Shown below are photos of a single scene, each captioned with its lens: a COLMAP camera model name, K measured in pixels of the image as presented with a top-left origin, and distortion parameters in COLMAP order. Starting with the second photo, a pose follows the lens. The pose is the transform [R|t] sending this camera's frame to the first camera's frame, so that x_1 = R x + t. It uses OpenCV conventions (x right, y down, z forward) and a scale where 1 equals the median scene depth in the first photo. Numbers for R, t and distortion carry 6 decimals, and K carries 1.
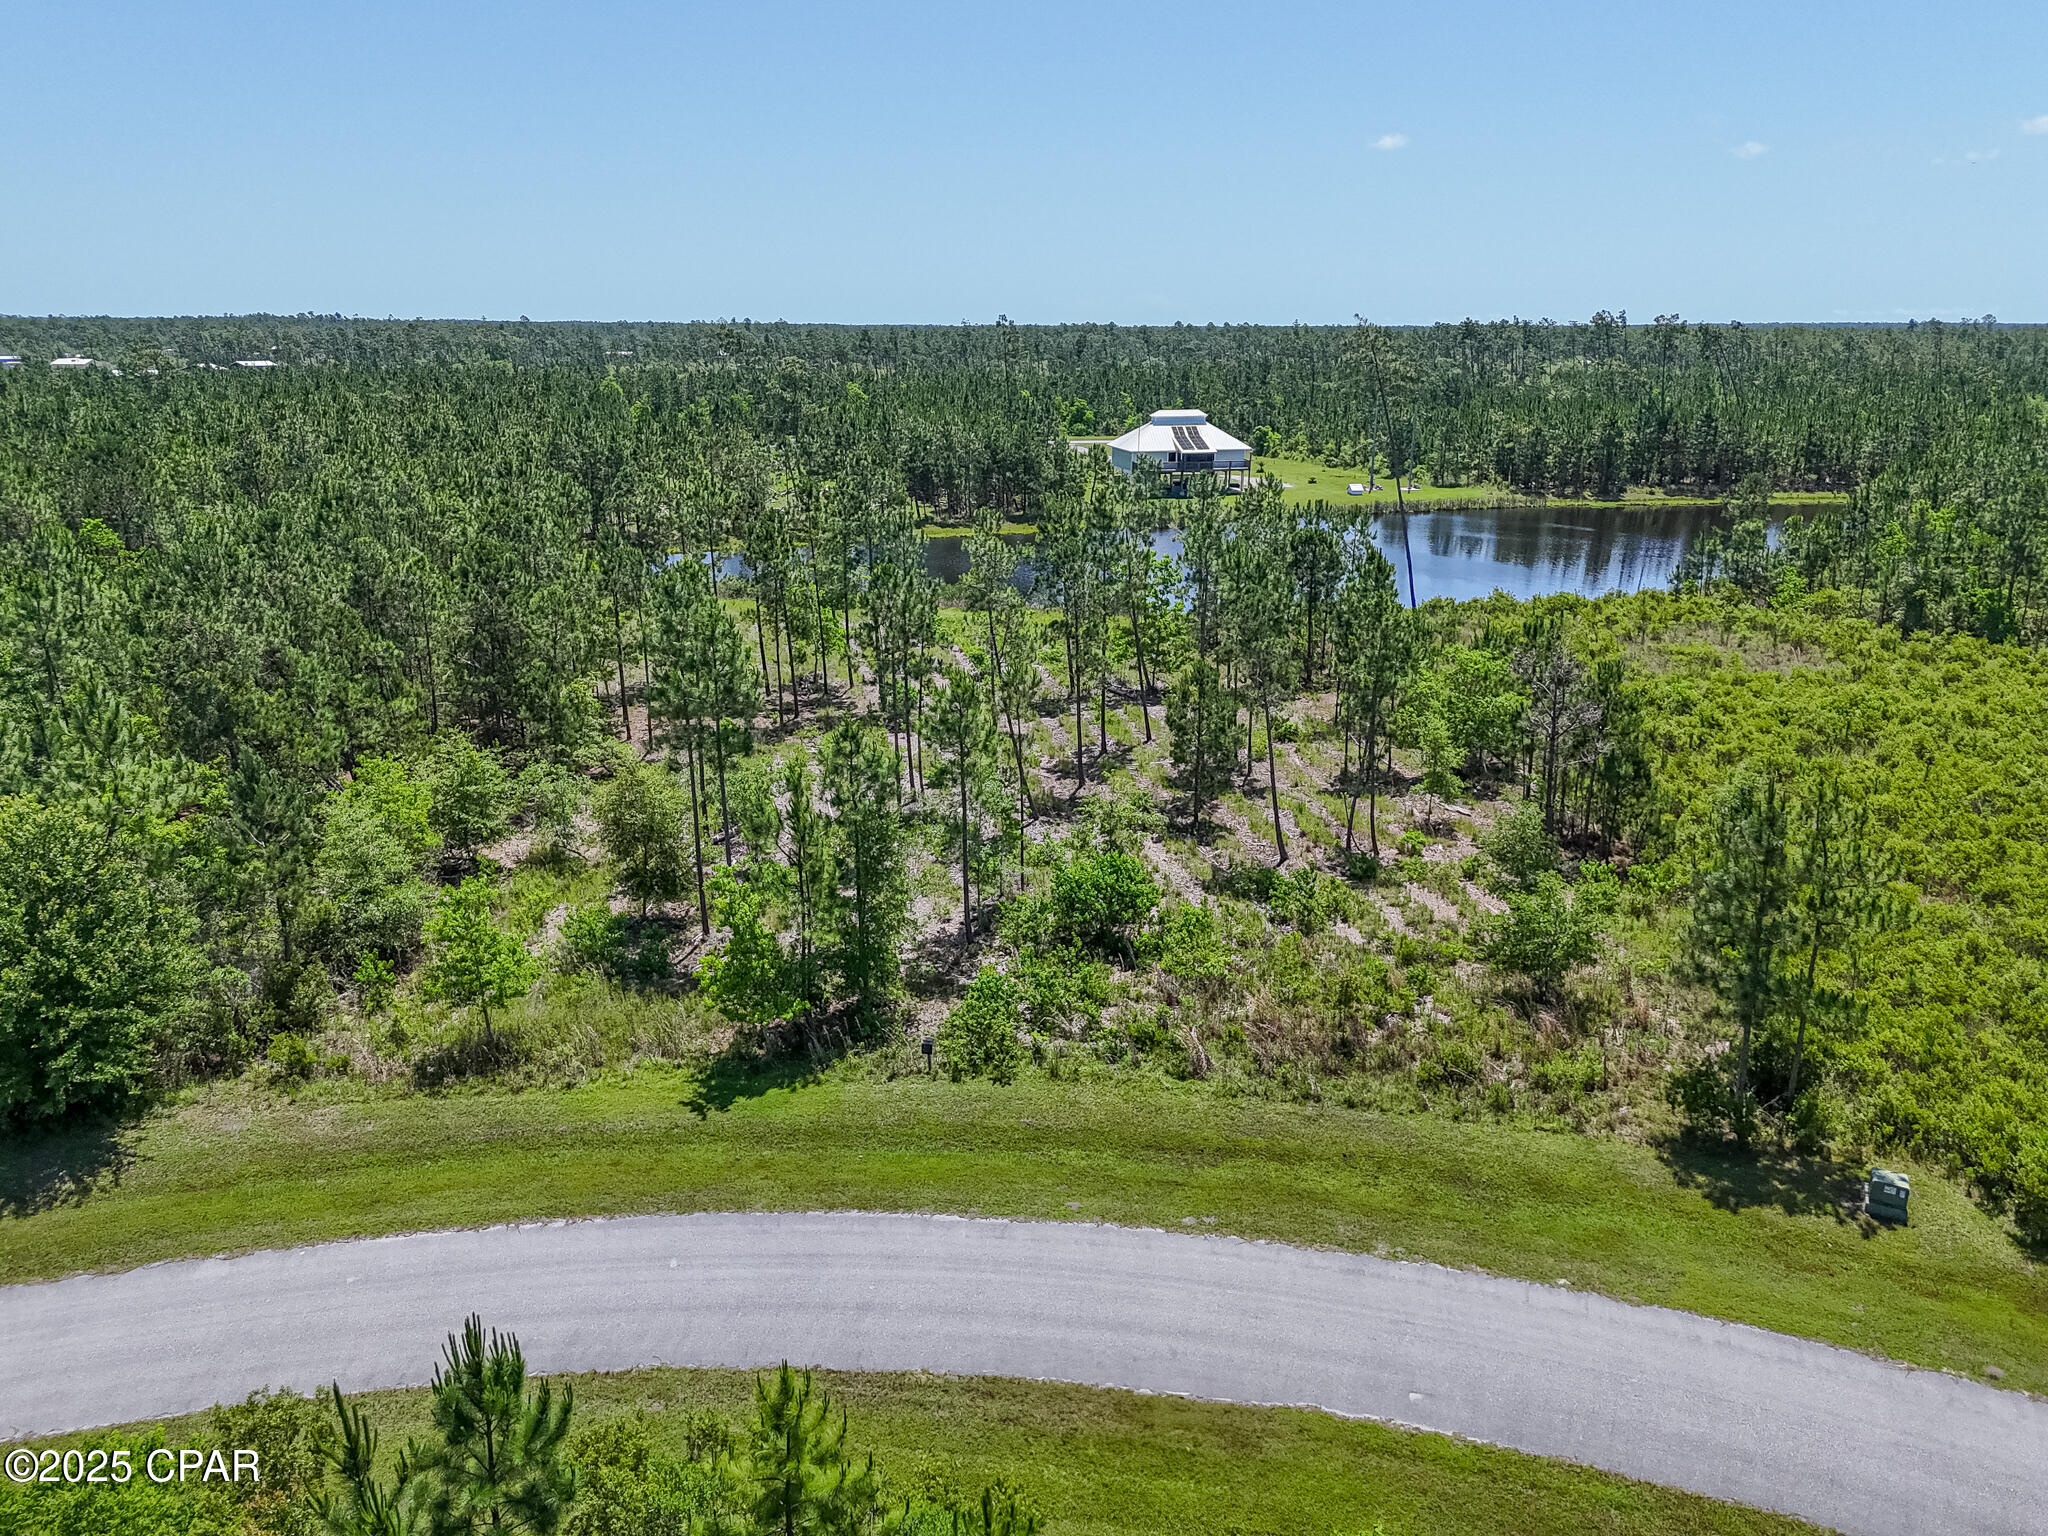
lens RADIAL K [[1500.0, 0, 1024.0], [0, 1500.0, 768.0], [0, 0, 1]] dist [0.078936, -0.077140]
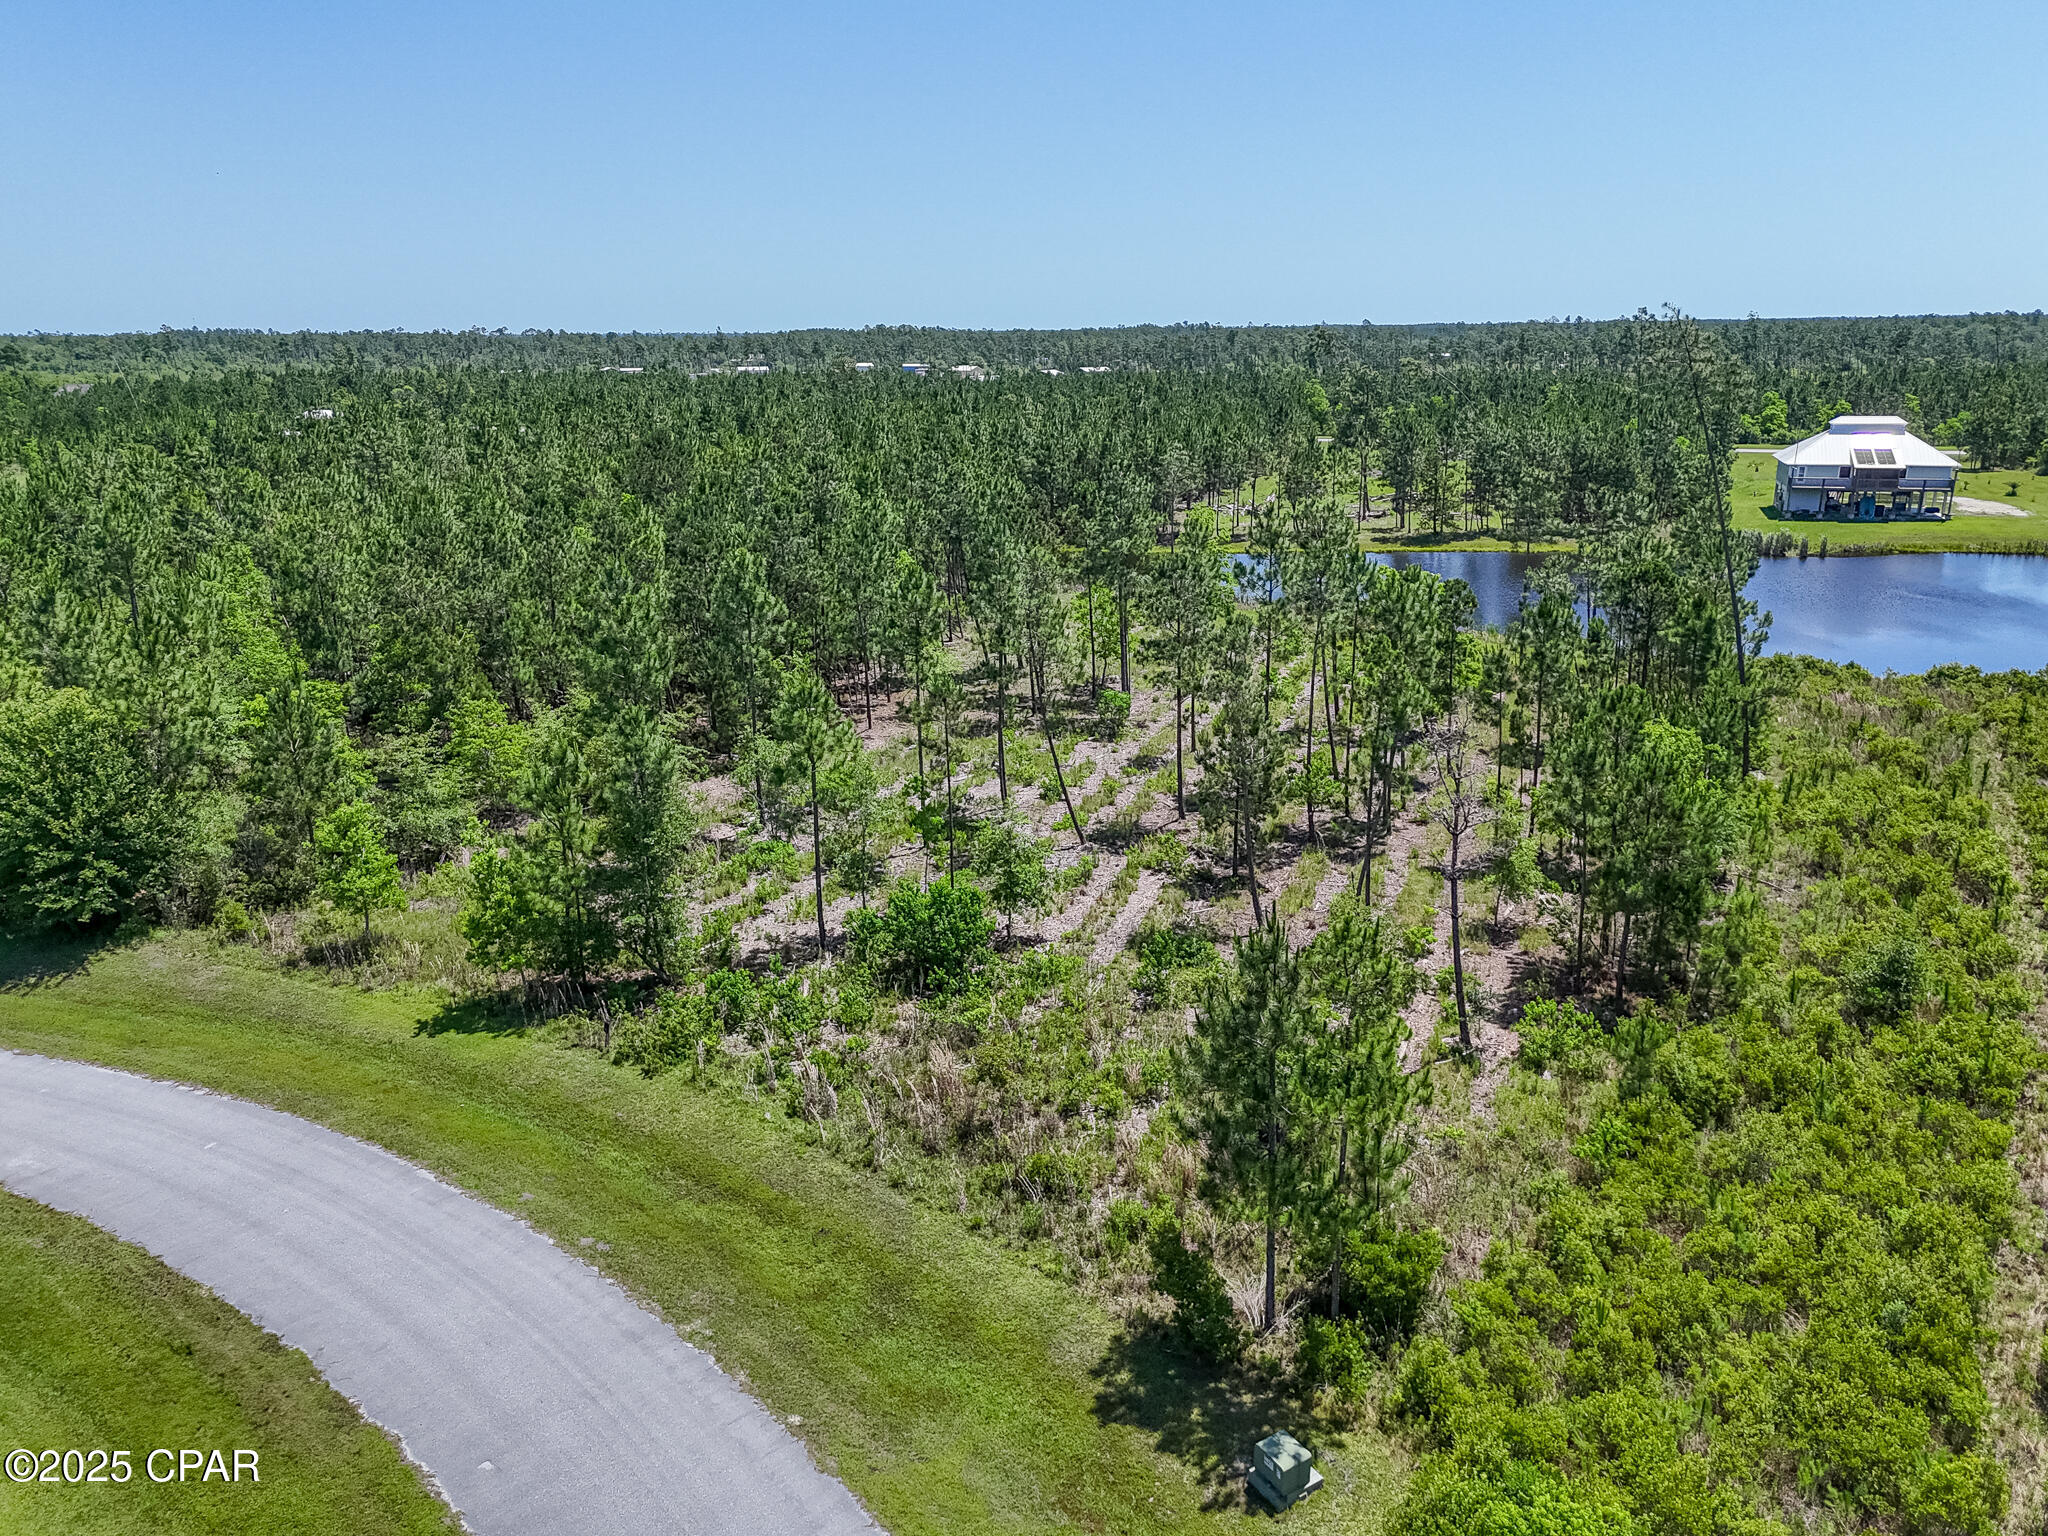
lens RADIAL K [[1500.0, 0, 1024.0], [0, 1500.0, 768.0], [0, 0, 1]] dist [0.078936, -0.077140]
pose [[0.859105, 0.131341, -0.494660, 0.151483], [-0.132159, 0.990662, 0.033510, -0.013900], [0.494442, 0.036585, 0.868440, 0.053118]]
